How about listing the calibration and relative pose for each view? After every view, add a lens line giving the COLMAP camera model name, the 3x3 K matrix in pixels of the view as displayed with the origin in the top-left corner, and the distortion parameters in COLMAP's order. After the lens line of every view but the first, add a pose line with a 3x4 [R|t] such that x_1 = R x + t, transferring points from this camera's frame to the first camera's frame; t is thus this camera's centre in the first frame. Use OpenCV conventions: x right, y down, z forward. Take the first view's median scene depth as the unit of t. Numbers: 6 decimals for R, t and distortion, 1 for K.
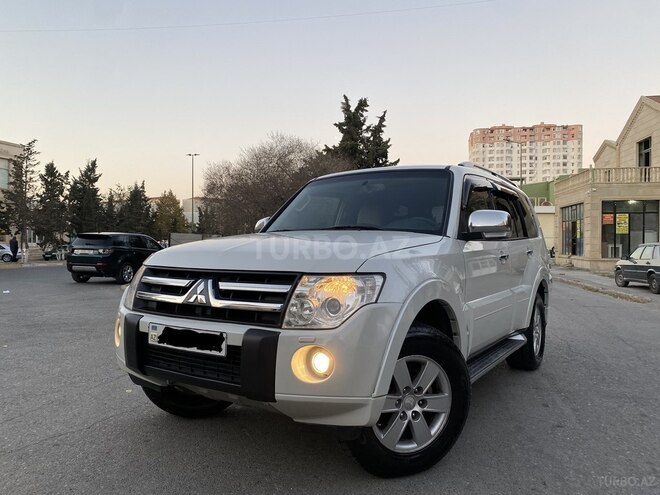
lens RADIAL K [[506.8, 0, 328.6], [0, 506.8, 240.5], [0, 0, 1]] dist [0.011503, -0.005662]
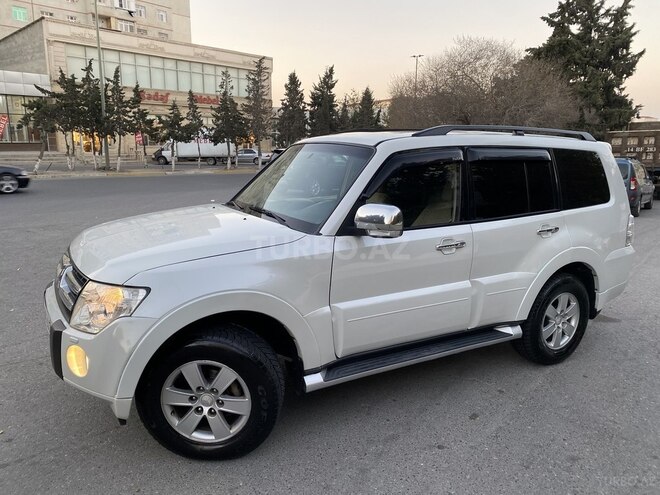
lens RADIAL K [[503.5, 0, 330.0], [0, 503.5, 247.5], [0, 0, 1]] dist [0.012717, -0.009551]
pose [[0.891650, 0.099526, -0.441651, 0.485979], [-0.005132, 0.977696, 0.209963, -0.129253], [0.452697, -0.184947, 0.872273, 0.145409]]
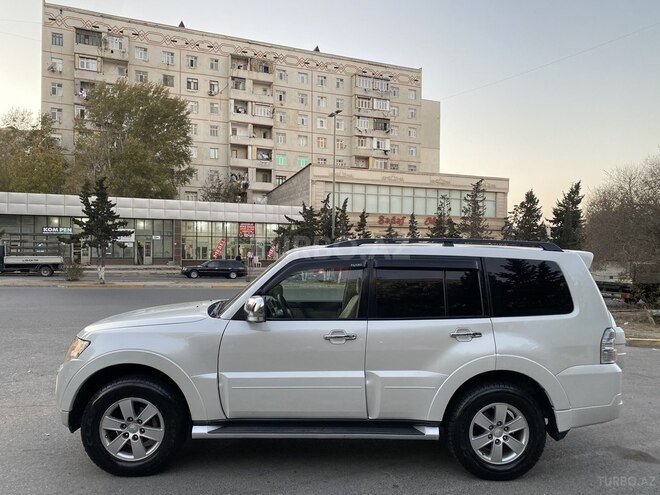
lens RADIAL K [[505.6, 0, 334.2], [0, 505.6, 252.9], [0, 0, 1]] dist [0.021246, -0.030763]
pose [[0.575461, -0.008847, -0.817781, 1.049505], [0.001613, 0.999952, -0.009682, -0.113796], [0.817828, 0.004253, 0.575447, 0.372619]]
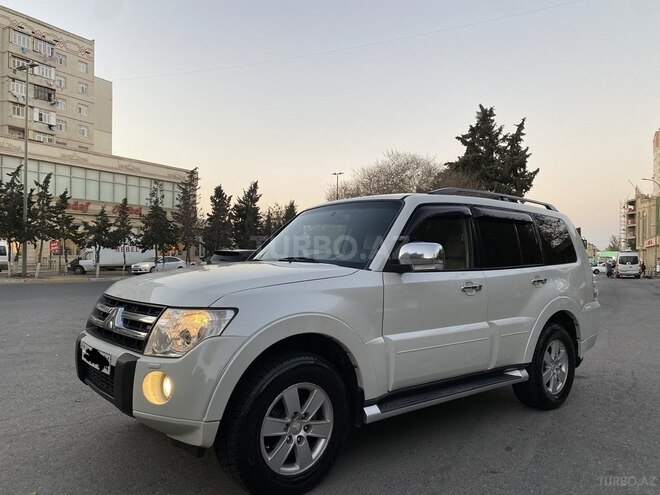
lens RADIAL K [[505.6, 0, 334.2], [0, 505.6, 252.9], [0, 0, 1]] dist [0.021246, -0.030763]
pose [[0.955266, 0.000926, -0.295746, 0.341168], [-0.001325, 0.999998, -0.001149, -0.029242], [0.295745, 0.001489, 0.955266, 0.012089]]
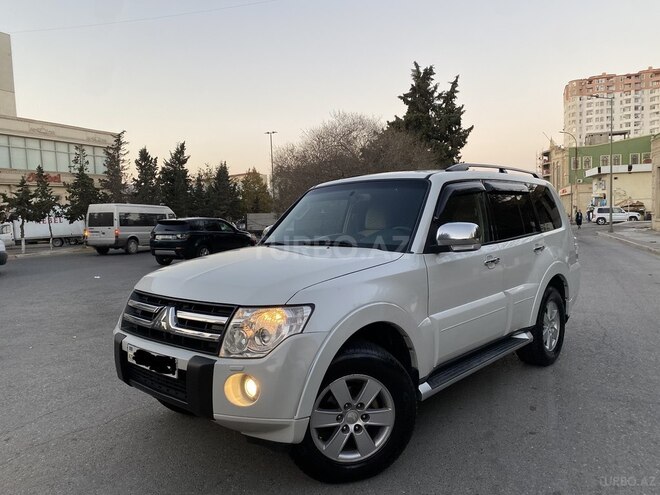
lens RADIAL K [[507.5, 0, 334.6], [0, 507.5, 245.8], [0, 0, 1]] dist [0.007176, -0.003670]
pose [[0.986360, -0.028966, -0.162033, 0.181492], [0.040738, 0.996728, 0.069806, -0.072516], [0.159481, -0.075455, 0.984313, -0.028967]]
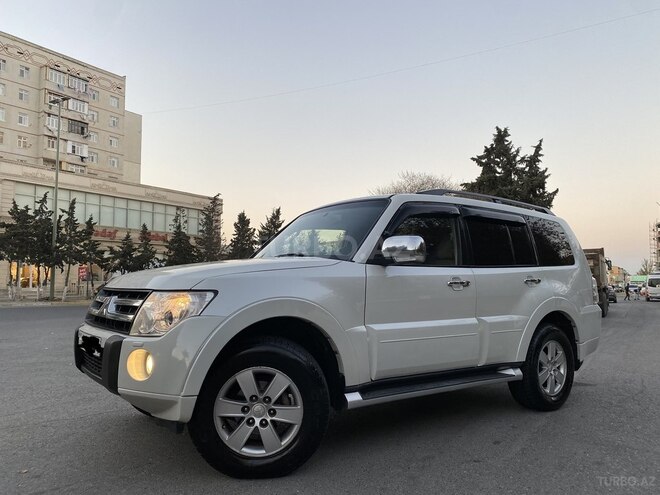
lens RADIAL K [[505.8, 0, 334.6], [0, 505.8, 247.0], [0, 0, 1]] dist [0.010936, -0.006789]
pose [[0.940329, -0.027215, -0.339177, 0.406911], [0.005135, 0.997818, -0.065827, 0.023022], [0.340229, 0.060157, 0.938417, 0.004232]]
